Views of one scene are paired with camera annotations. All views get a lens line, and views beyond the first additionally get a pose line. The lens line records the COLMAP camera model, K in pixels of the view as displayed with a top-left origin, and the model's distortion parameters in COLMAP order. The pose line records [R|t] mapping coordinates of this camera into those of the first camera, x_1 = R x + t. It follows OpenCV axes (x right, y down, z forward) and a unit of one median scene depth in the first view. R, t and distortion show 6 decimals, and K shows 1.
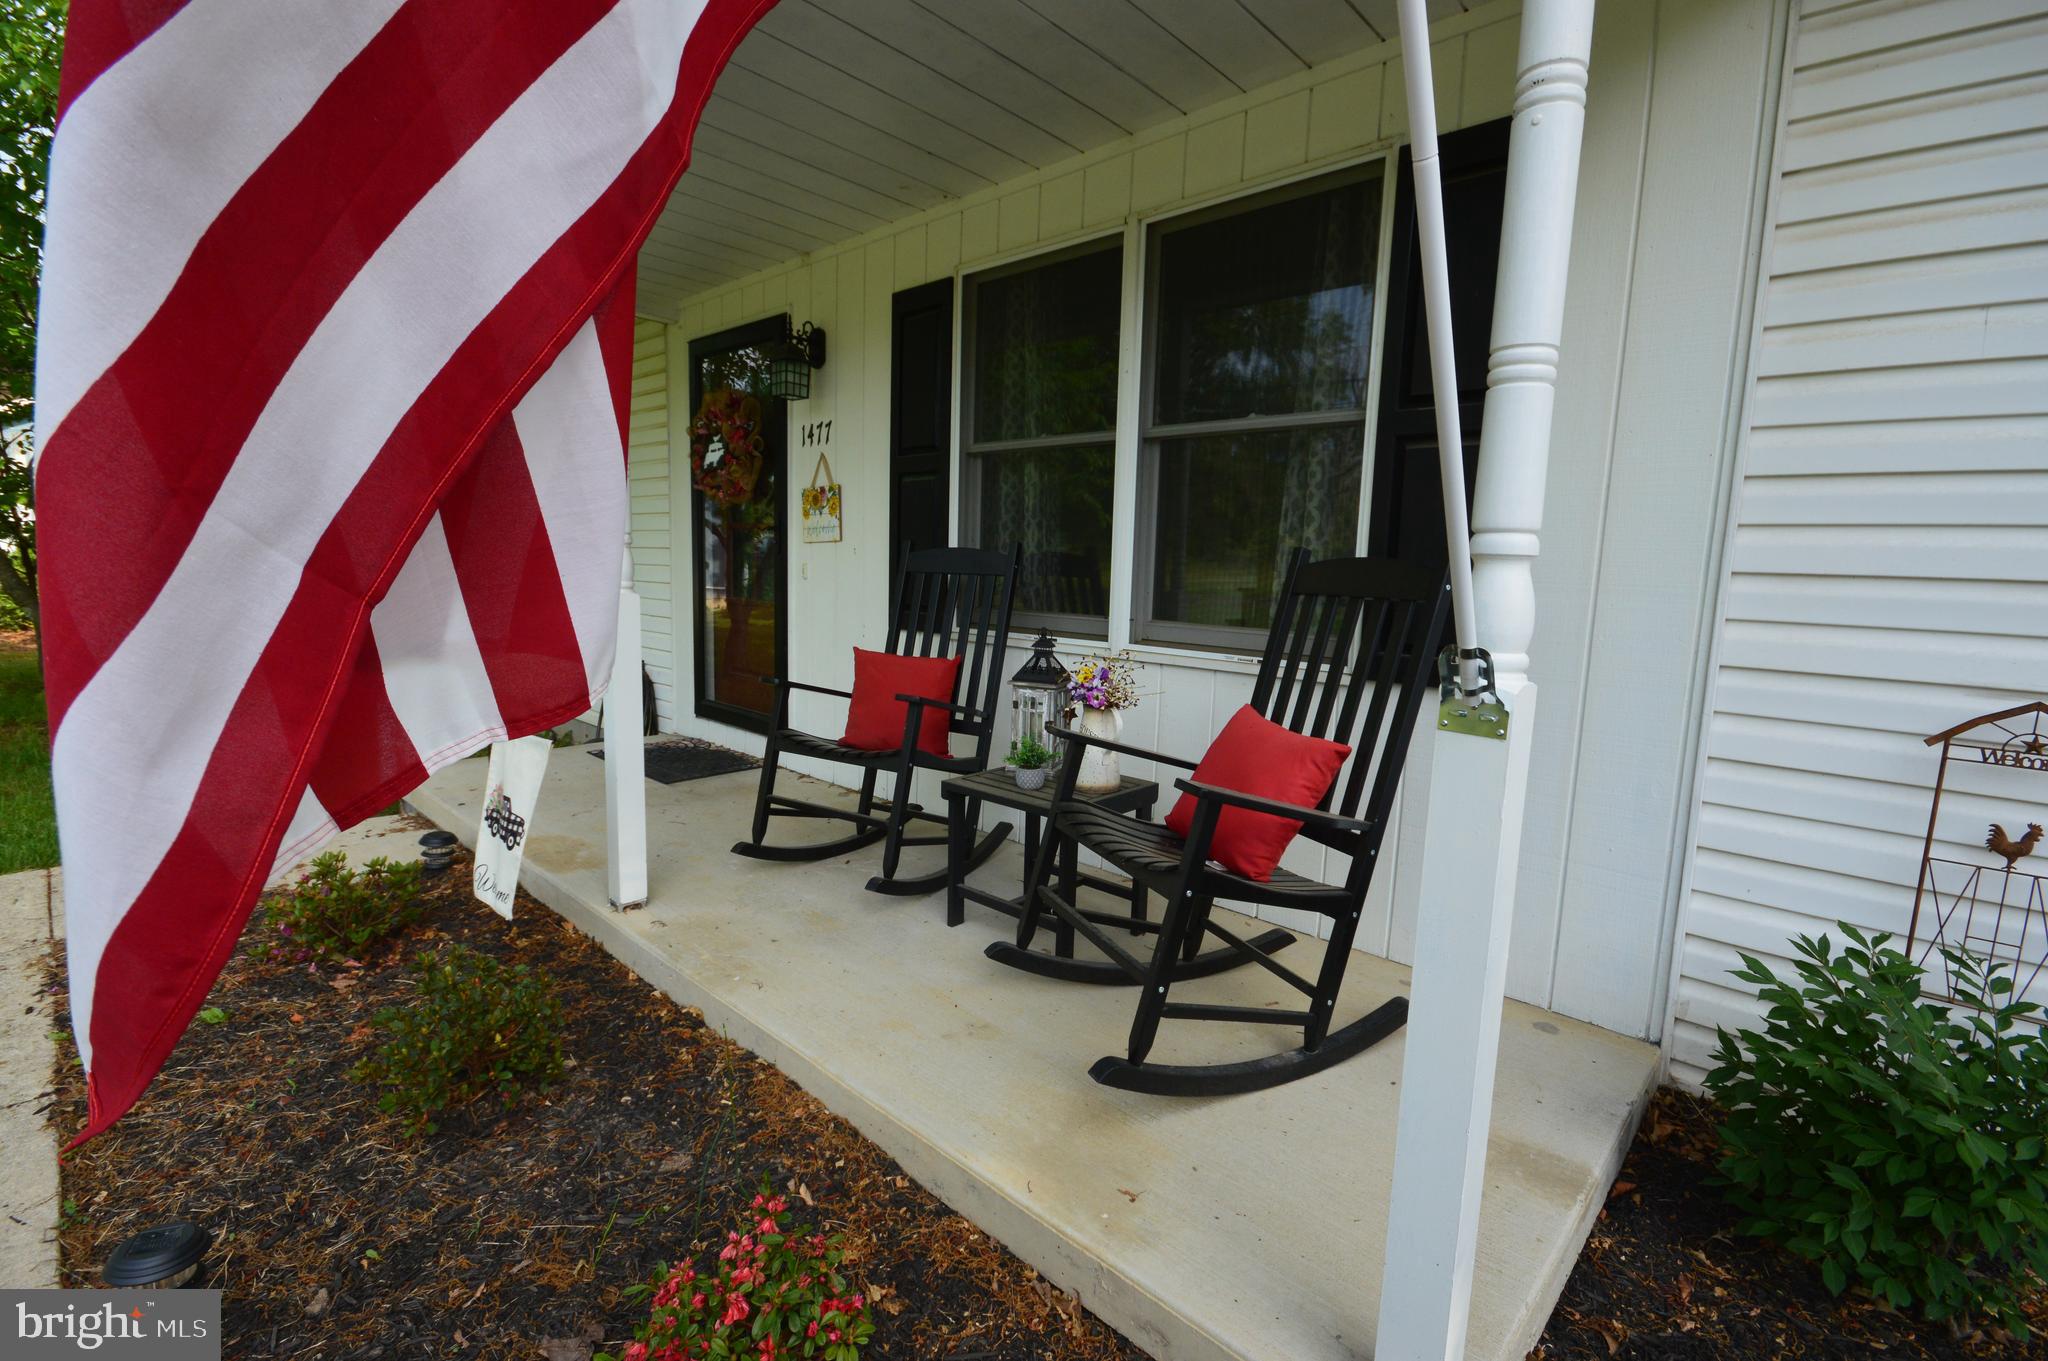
lens RADIAL K [[908.3, 0, 1029.0], [0, 908.3, 679.0], [0, 0, 1]] dist [0.018673, -0.019106]
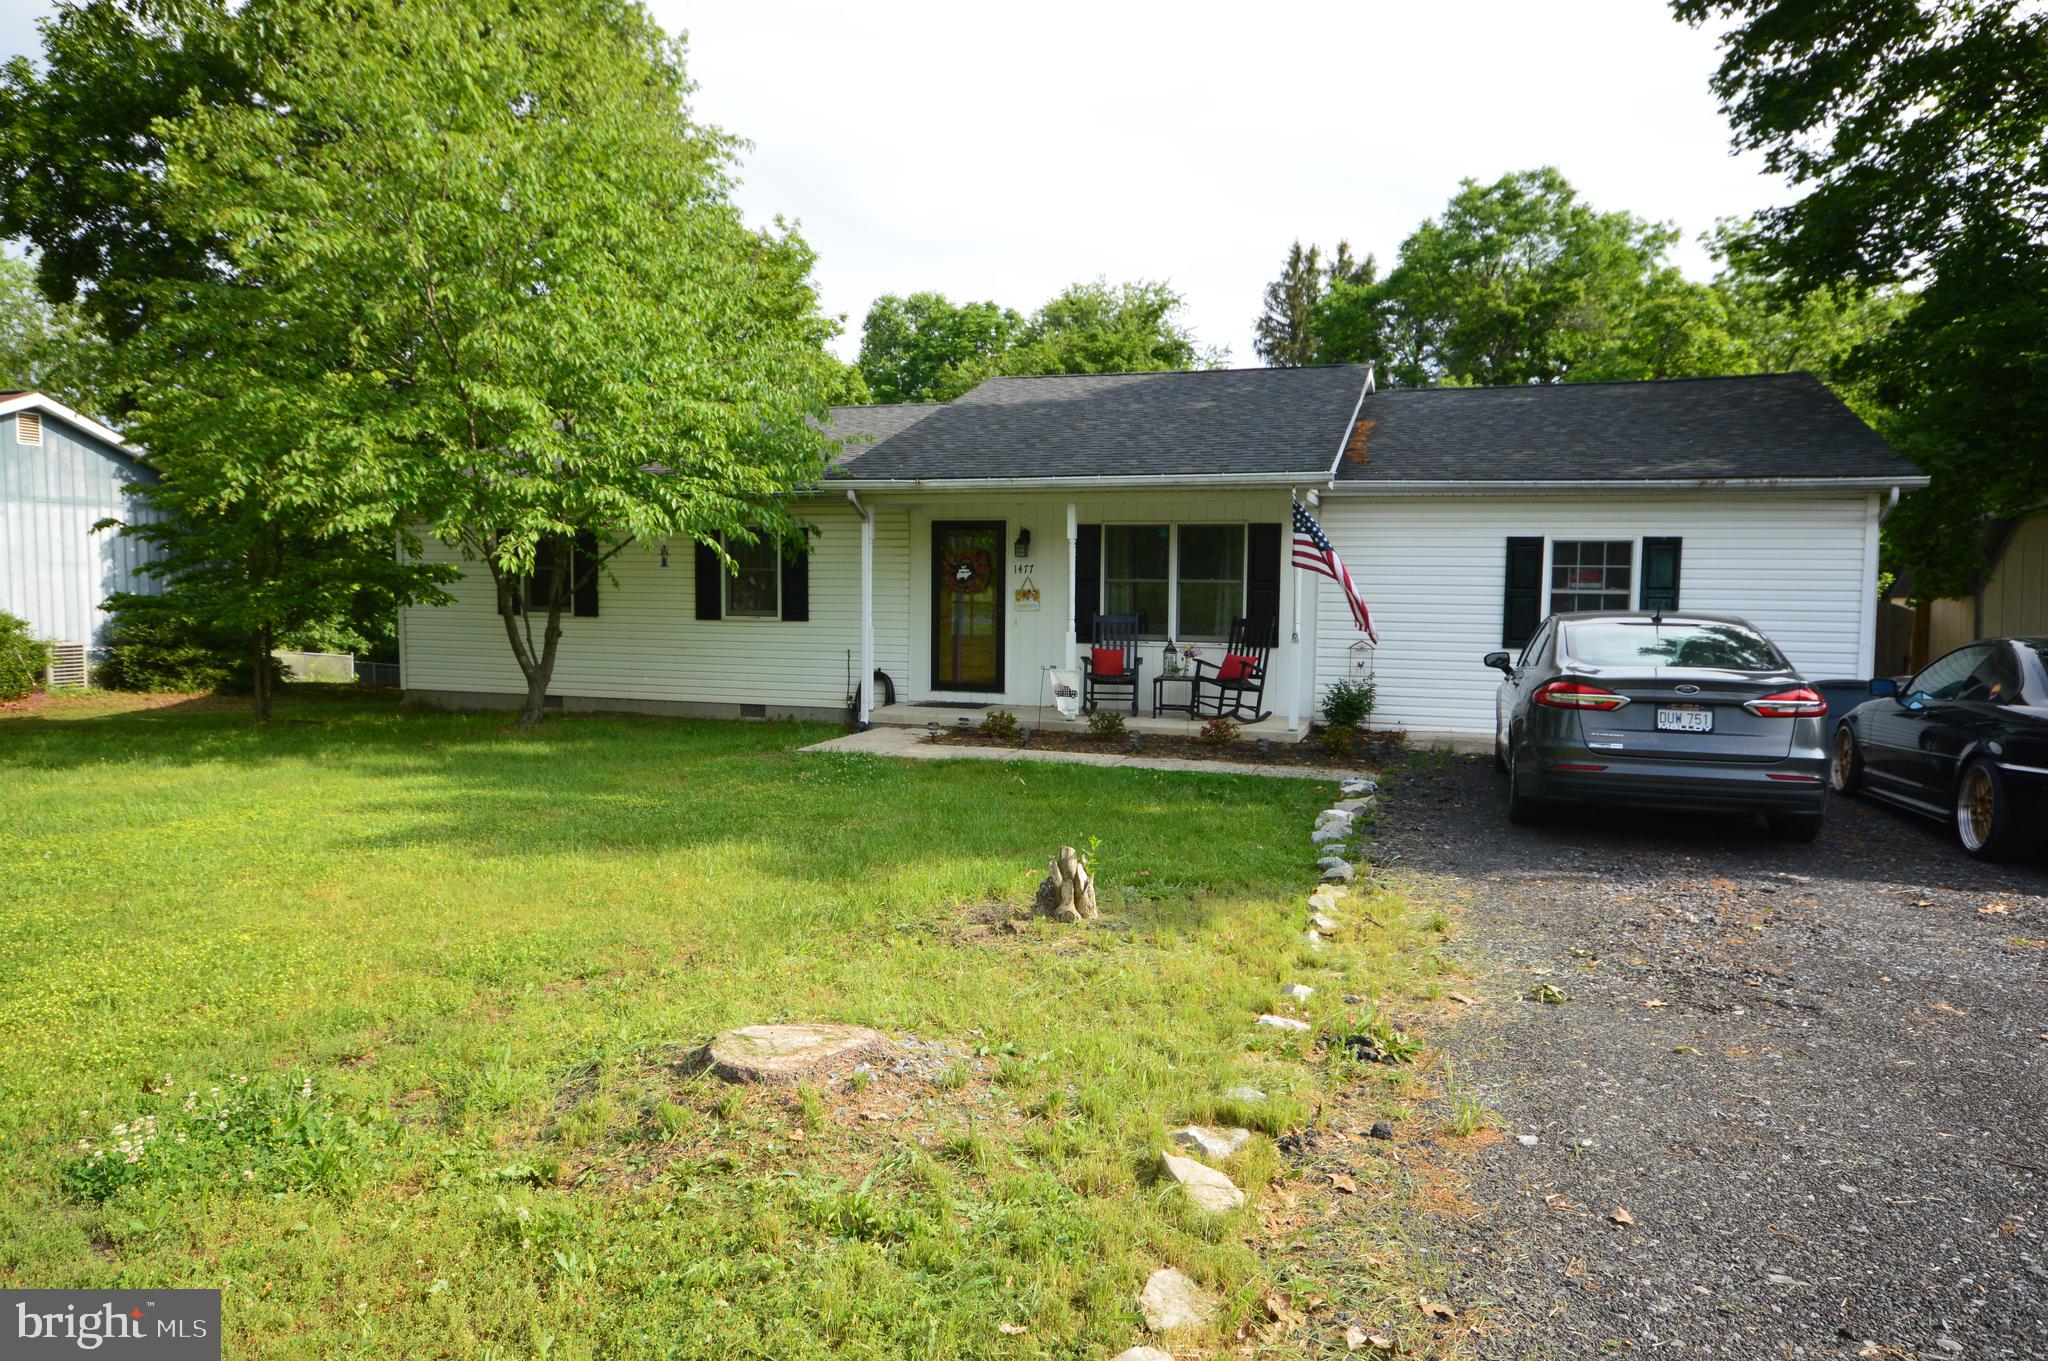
lens RADIAL K [[1292.8, 0, 1027.6], [0, 1292.8, 674.5], [0, 0, 1]] dist [0.022782, -0.000553]
pose [[0.907624, -0.050370, 0.416751, -3.780508], [0.070595, 0.996951, -0.033251, 0.319707], [-0.413806, 0.059600, 0.908412, -4.935462]]
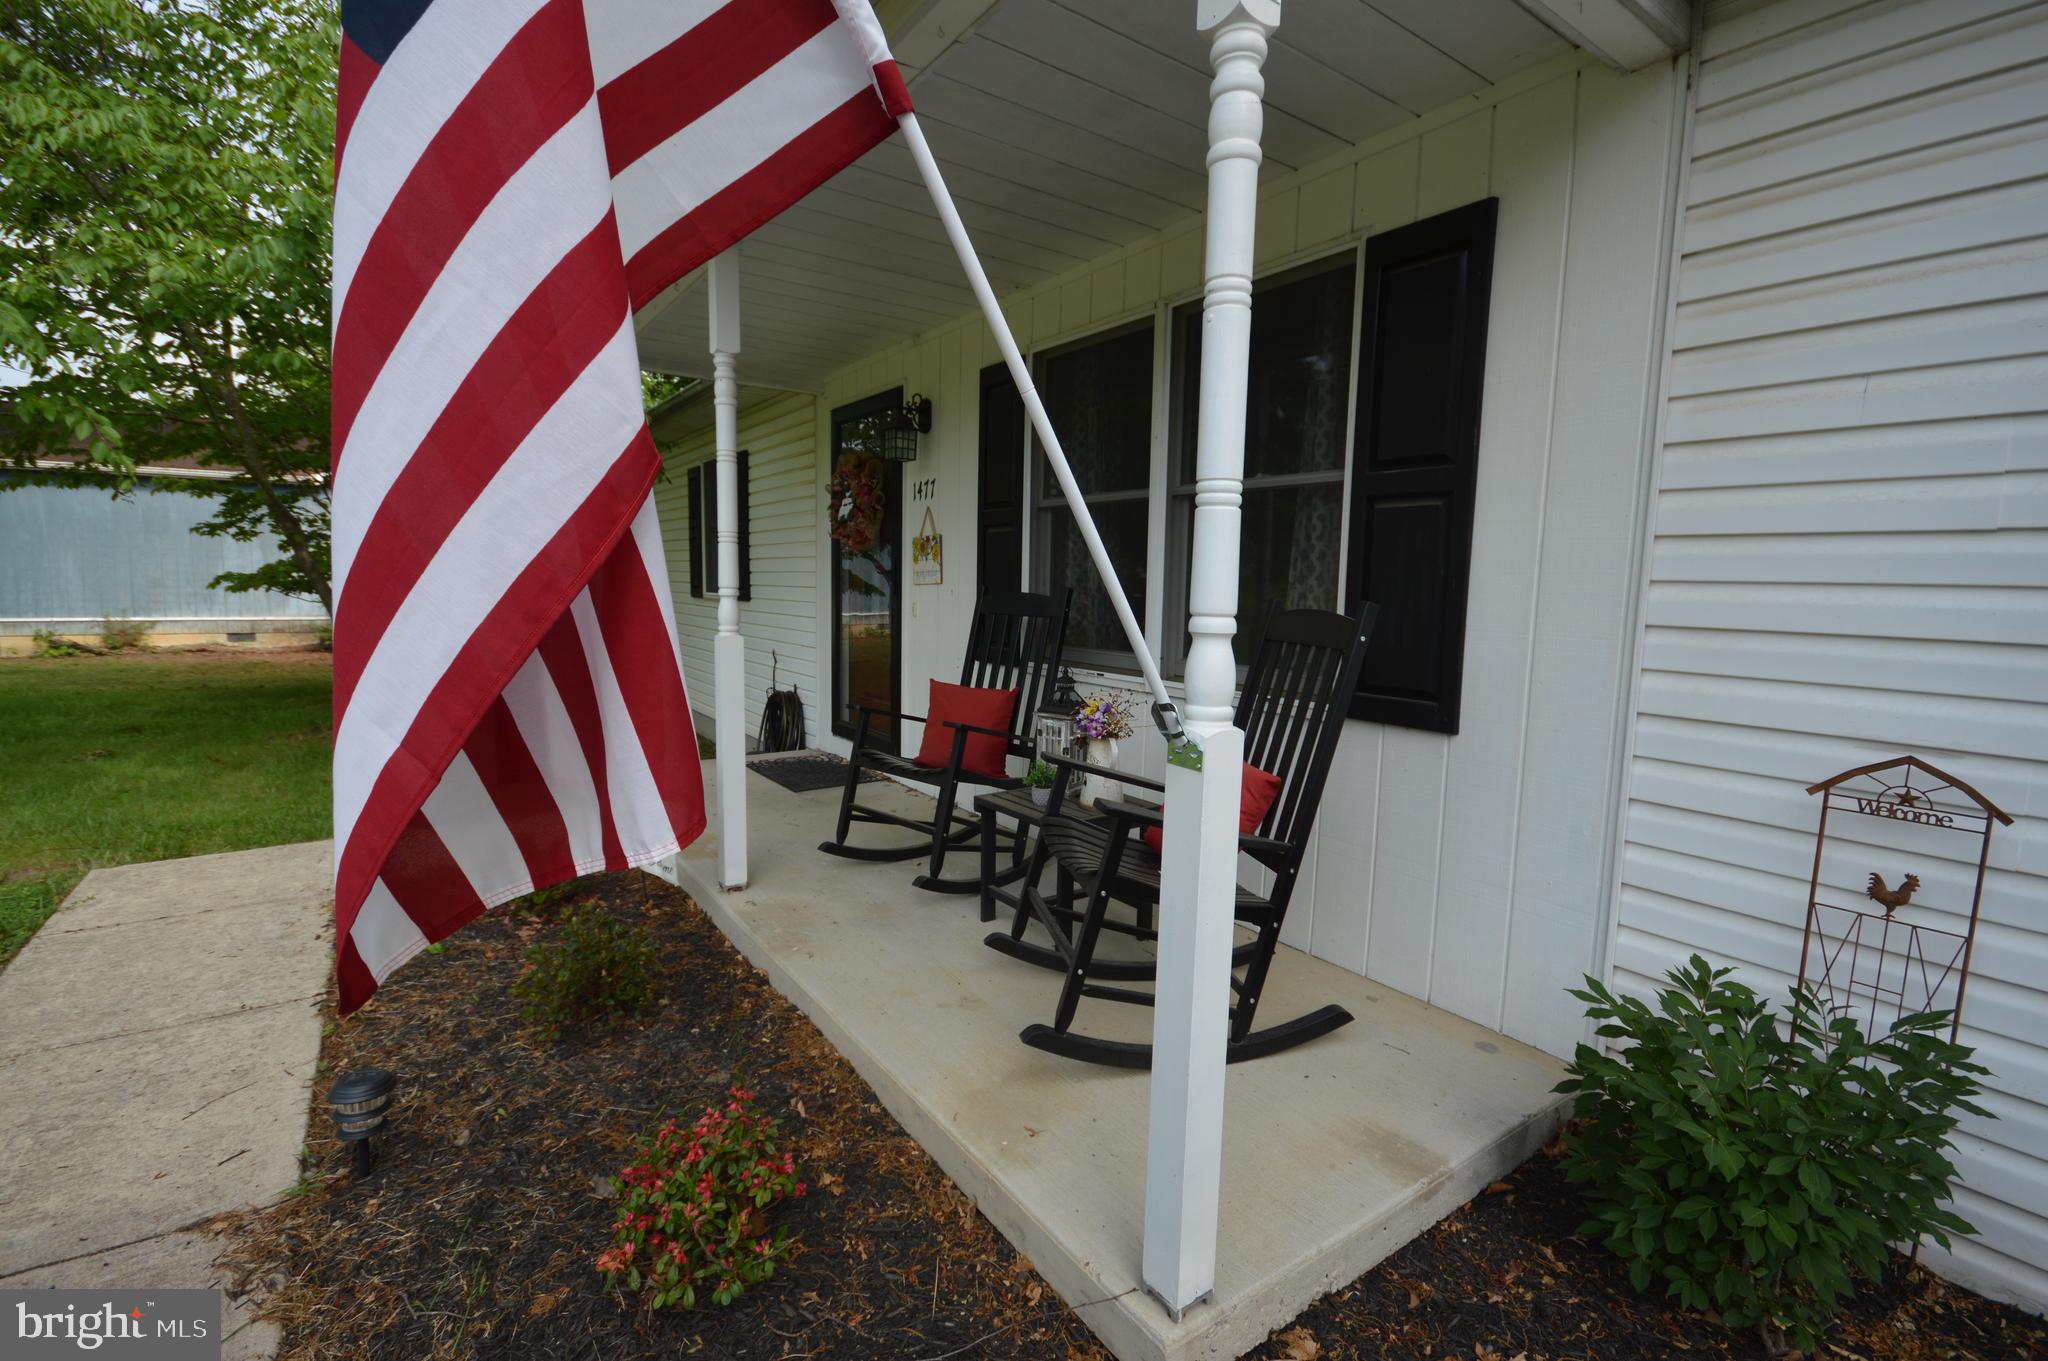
lens RADIAL K [[909.2, 0, 1027.0], [0, 909.2, 679.1], [0, 0, 1]] dist [0.007756, -0.012119]
pose [[0.978878, 0.012091, -0.204088, 0.277168], [-0.017040, 0.999601, -0.022510, -0.017765], [0.203734, 0.025512, 0.978694, -0.182818]]
